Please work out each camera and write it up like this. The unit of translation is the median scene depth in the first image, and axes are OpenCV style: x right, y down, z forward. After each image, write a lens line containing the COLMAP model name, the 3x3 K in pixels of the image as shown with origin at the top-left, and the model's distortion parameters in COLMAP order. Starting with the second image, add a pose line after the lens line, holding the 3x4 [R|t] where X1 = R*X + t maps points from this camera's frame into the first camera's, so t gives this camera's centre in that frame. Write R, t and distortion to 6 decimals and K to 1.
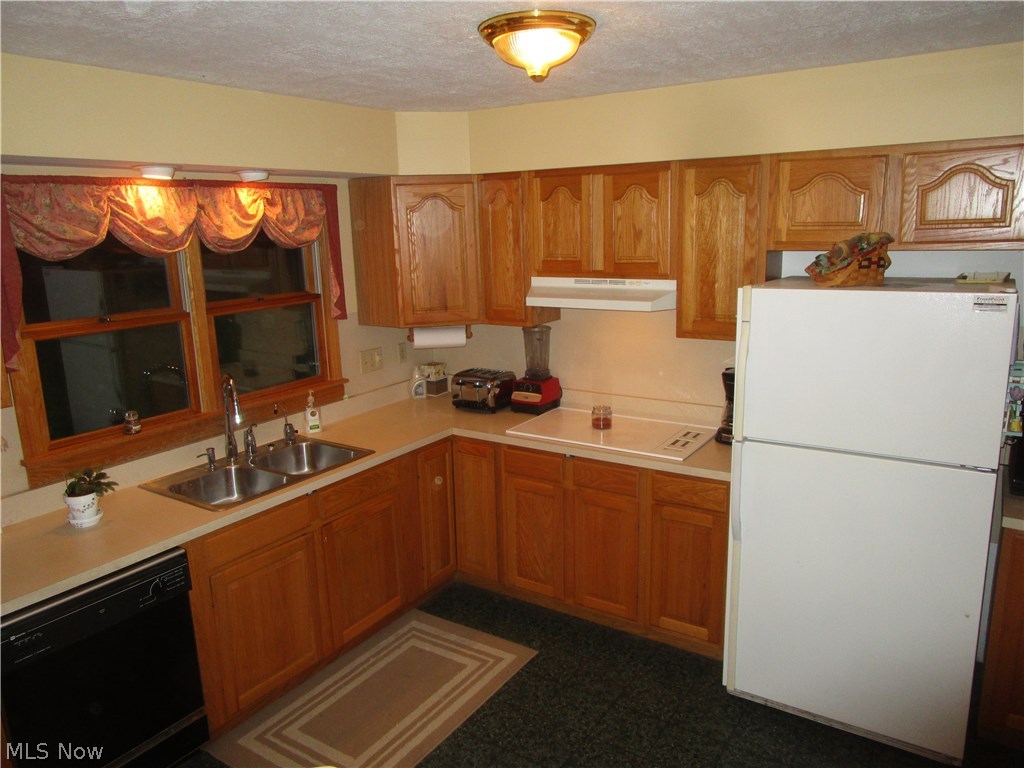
lens RADIAL K [[728.6, 0, 509.6], [0, 728.6, 387.0], [0, 0, 1]] dist [-0.024060, 0.006277]
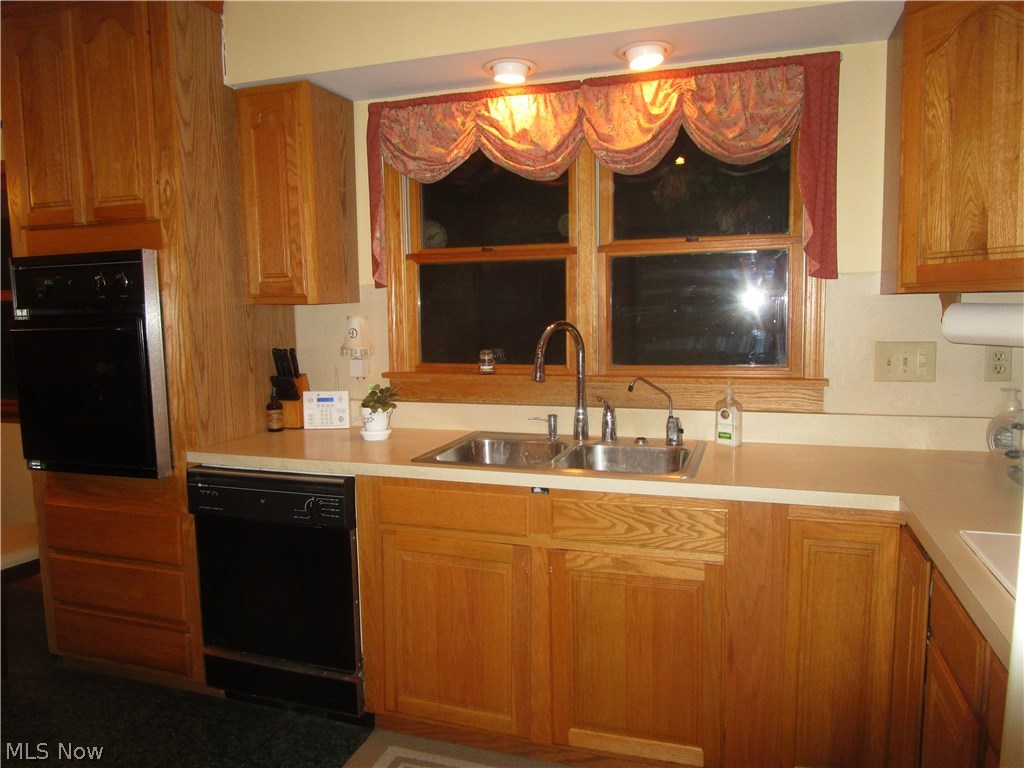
lens RADIAL K [[728.6, 0, 509.6], [0, 728.6, 387.0], [0, 0, 1]] dist [-0.024060, 0.006277]
pose [[0.258764, 0.127909, -0.957434, 0.329342], [-0.203405, 0.976184, 0.075440, 0.003257], [0.944281, 0.175226, 0.278619, 0.691587]]
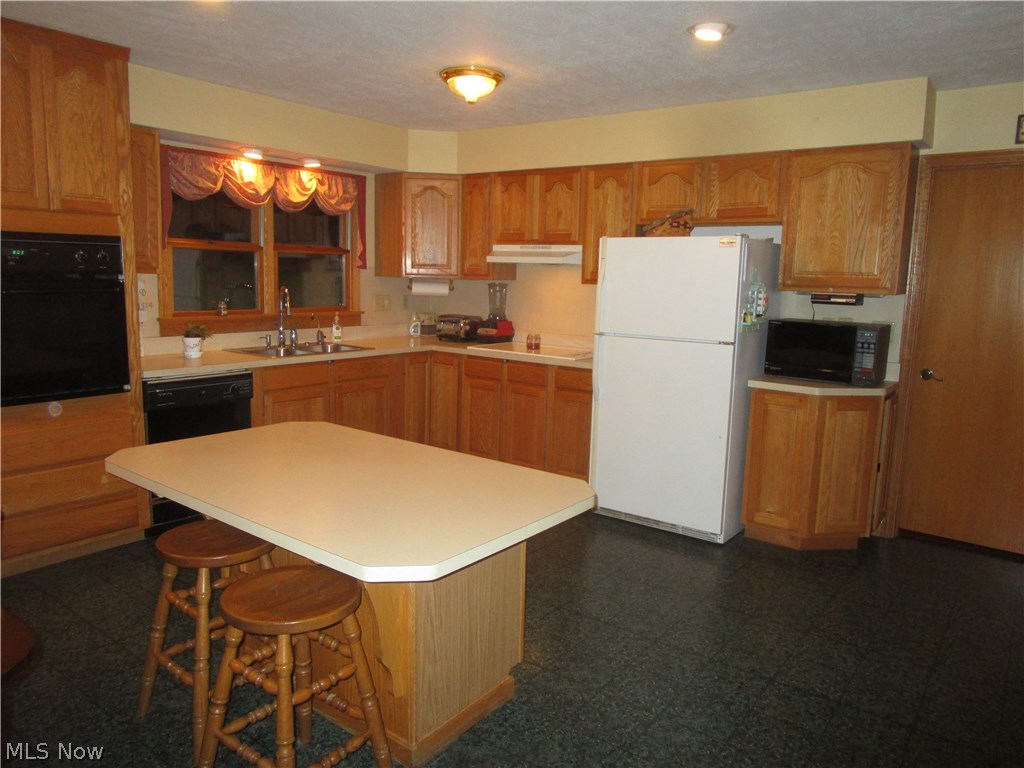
lens RADIAL K [[728.6, 0, 509.6], [0, 728.6, 387.0], [0, 0, 1]] dist [-0.024060, 0.006277]
pose [[0.996531, 0.065334, -0.051541, 0.172153], [-0.068601, 0.995564, -0.064395, 0.245553], [0.047105, 0.067707, 0.996593, -0.472219]]
